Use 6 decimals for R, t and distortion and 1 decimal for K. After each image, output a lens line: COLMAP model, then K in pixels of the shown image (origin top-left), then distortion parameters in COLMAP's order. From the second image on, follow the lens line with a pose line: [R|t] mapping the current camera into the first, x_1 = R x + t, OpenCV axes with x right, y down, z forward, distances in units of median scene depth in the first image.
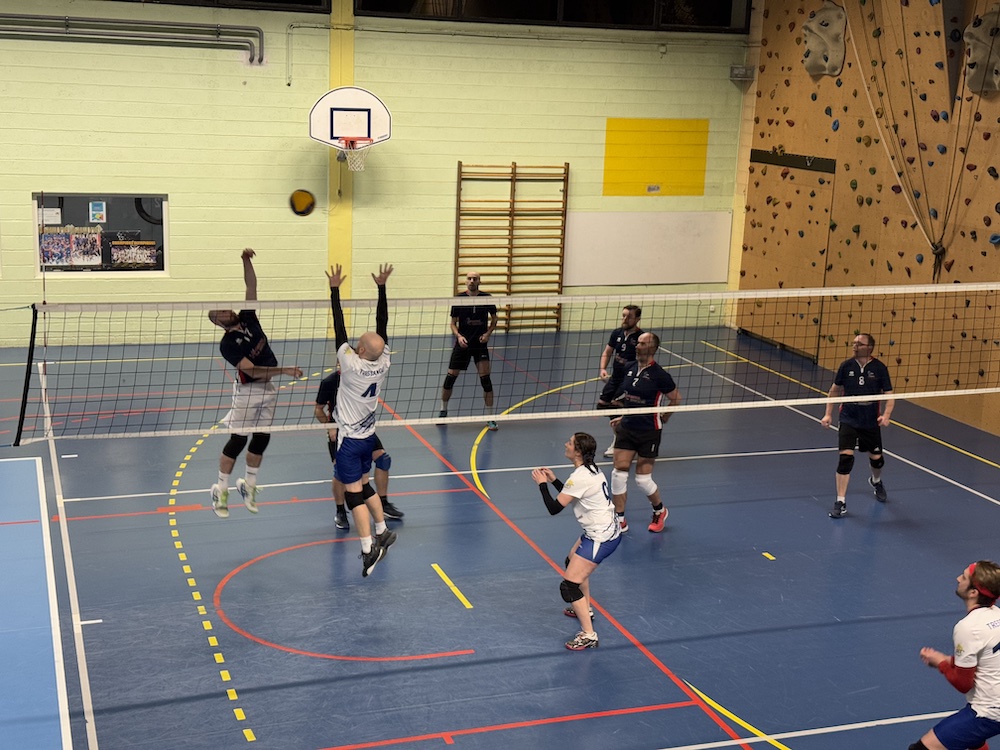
lens RADIAL K [[1392.3, 0, 501.1], [0, 1392.3, 362.8], [0, 0, 1]] dist [0.130660, 0.000000]
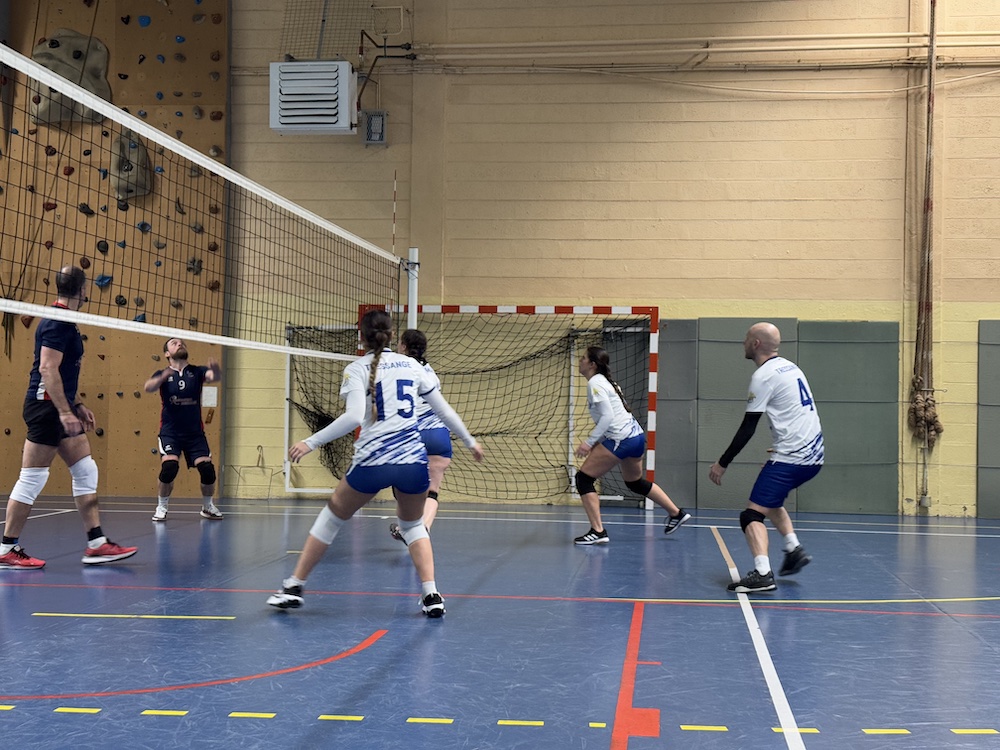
lens RADIAL K [[1392.3, 0, 510.3], [0, 1392.3, 368.9], [0, 0, 1]] dist [0.130660, 0.000000]
pose [[0.442542, -0.016296, 0.896600, -0.290658], [0.189321, 0.978997, -0.075652, 0.071975], [-0.876535, 0.203224, 0.436332, 0.328403]]
